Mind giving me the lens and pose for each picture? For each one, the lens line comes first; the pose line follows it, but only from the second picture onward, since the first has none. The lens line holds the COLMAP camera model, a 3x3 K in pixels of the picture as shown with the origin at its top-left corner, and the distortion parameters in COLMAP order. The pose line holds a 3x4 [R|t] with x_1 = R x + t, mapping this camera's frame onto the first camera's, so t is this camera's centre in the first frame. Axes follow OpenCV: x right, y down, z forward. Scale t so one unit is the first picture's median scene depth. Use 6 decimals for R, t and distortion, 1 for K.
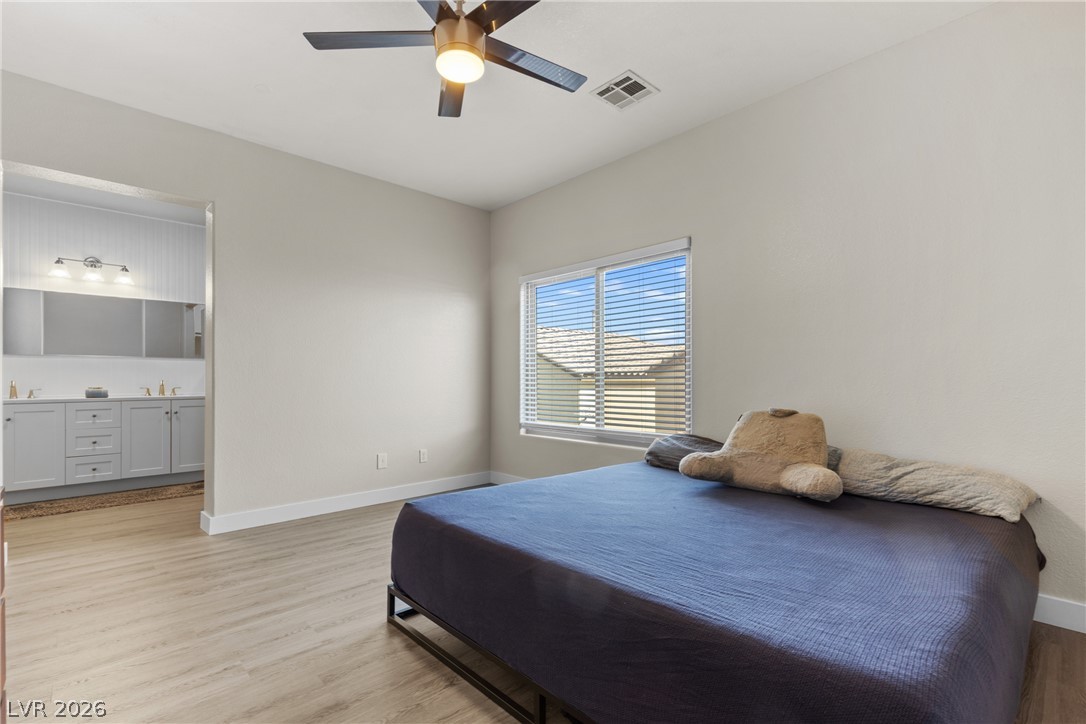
lens RADIAL K [[499.7, 0, 559.2], [0, 499.7, 381.8], [0, 0, 1]] dist [0.002301, 0.000444]
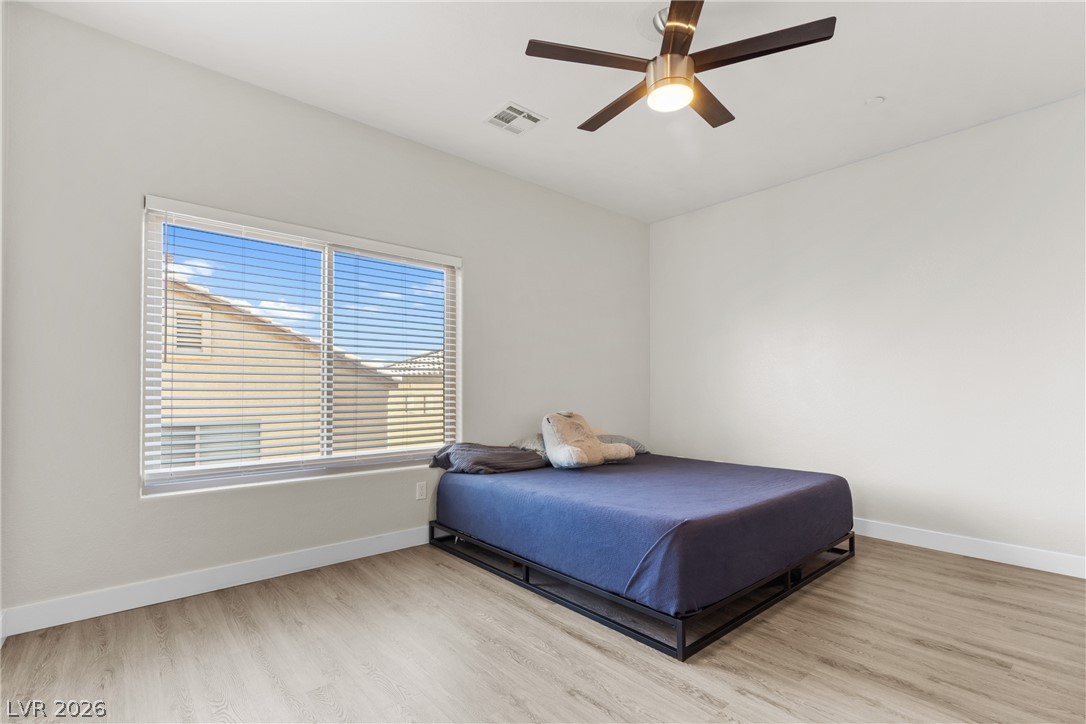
lens RADIAL K [[499.7, 0, 559.2], [0, 499.7, 381.8], [0, 0, 1]] dist [0.002301, 0.000444]
pose [[0.042956, 0.019474, 0.998887, -1.433436], [0.004171, 0.999798, -0.019671, -0.006528], [-0.999068, 0.005011, 0.042866, 1.346435]]
